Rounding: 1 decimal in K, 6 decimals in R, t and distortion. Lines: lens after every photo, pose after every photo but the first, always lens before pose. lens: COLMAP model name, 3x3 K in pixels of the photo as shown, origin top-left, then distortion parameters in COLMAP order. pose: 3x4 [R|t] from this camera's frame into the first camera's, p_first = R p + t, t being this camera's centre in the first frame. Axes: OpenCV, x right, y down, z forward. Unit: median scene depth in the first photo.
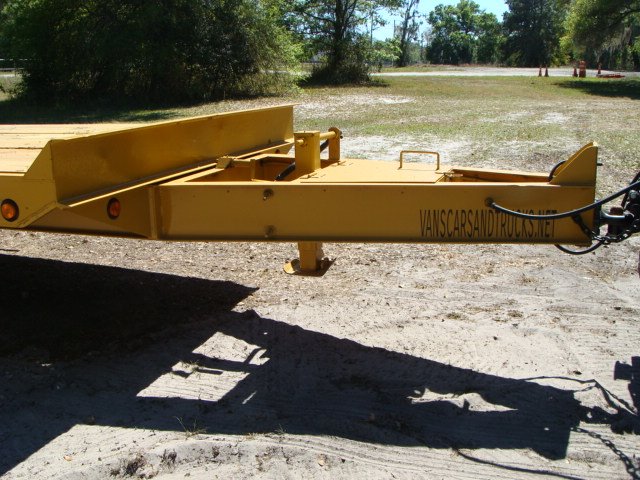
lens RADIAL K [[715.8, 0, 320.0], [0, 715.8, 240.0], [0, 0, 1]] dist [-0.211129, 0.263977]
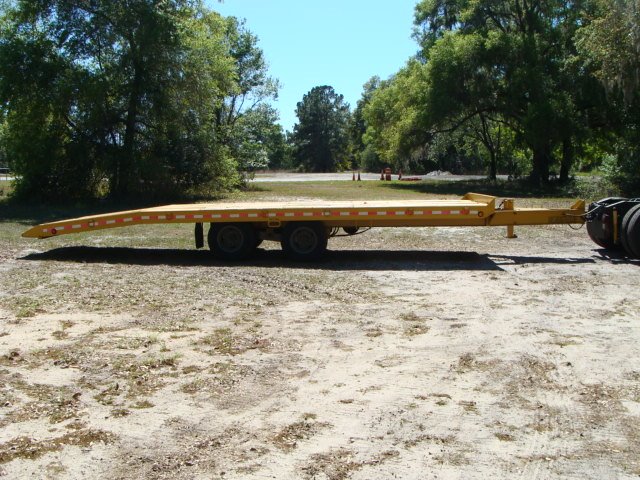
lens RADIAL K [[715.8, 0, 320.0], [0, 715.8, 240.0], [0, 0, 1]] dist [-0.211129, 0.263977]
pose [[0.949054, -0.026263, 0.314018, -0.334988], [0.071861, 0.988301, -0.134527, 0.076724], [-0.306811, 0.150239, 0.939838, -0.338651]]
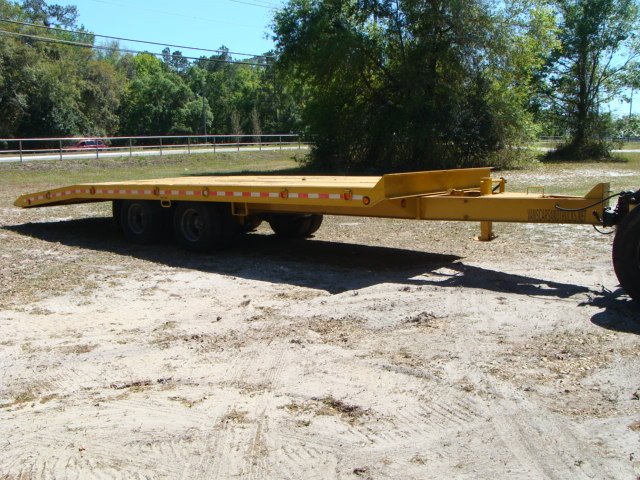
lens RADIAL K [[715.8, 0, 320.0], [0, 715.8, 240.0], [0, 0, 1]] dist [-0.211129, 0.263977]
pose [[0.937165, 0.037031, -0.346916, 0.043443], [-0.072487, 0.993320, -0.089786, 0.045242], [0.341274, 0.109291, 0.933589, -0.200712]]
